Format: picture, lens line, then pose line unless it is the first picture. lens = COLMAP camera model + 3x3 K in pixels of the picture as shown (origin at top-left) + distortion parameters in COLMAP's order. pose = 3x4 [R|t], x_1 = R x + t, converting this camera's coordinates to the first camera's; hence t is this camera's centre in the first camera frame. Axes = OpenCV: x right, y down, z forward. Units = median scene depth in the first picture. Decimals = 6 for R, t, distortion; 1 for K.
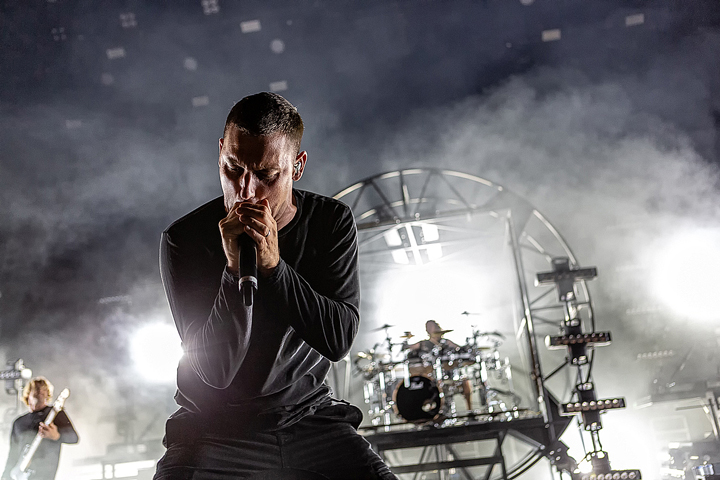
lens RADIAL K [[722.5, 0, 360.0], [0, 722.5, 240.0], [0, 0, 1]] dist [0.025948, -0.003096]
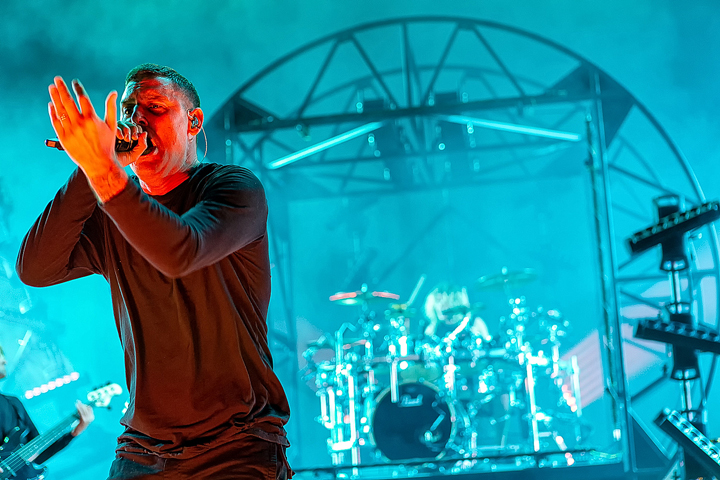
lens RADIAL K [[1408.2, 0, 381.7], [0, 1408.2, 238.6], [0, 0, 1]] dist [-0.011720, 0.000986]
pose [[0.998204, 0.048624, 0.034985, 0.010151], [-0.051734, 0.994197, 0.094317, -0.031694], [-0.030196, -0.095957, 0.994927, -0.100961]]
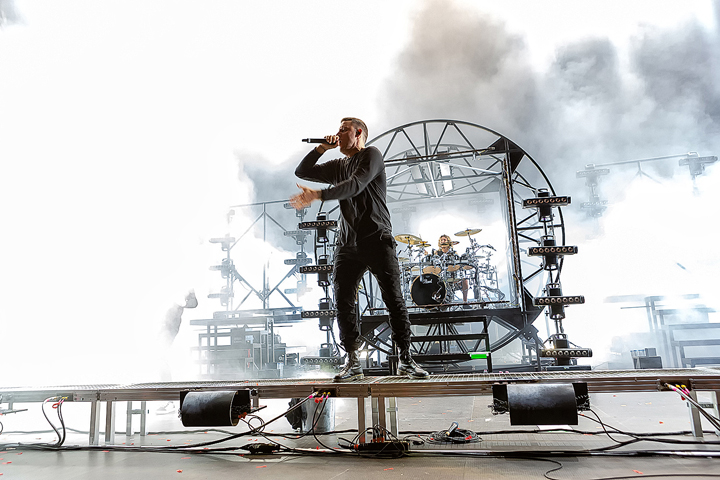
lens RADIAL K [[494.9, 0, 360.0], [0, 494.9, 240.0], [0, 0, 1]] dist [-0.026832, 0.025358]
pose [[0.995819, 0.045448, -0.079234, 0.022063], [-0.036874, 0.993628, 0.106504, 0.030318], [0.083570, -0.103138, 0.991150, 0.075891]]
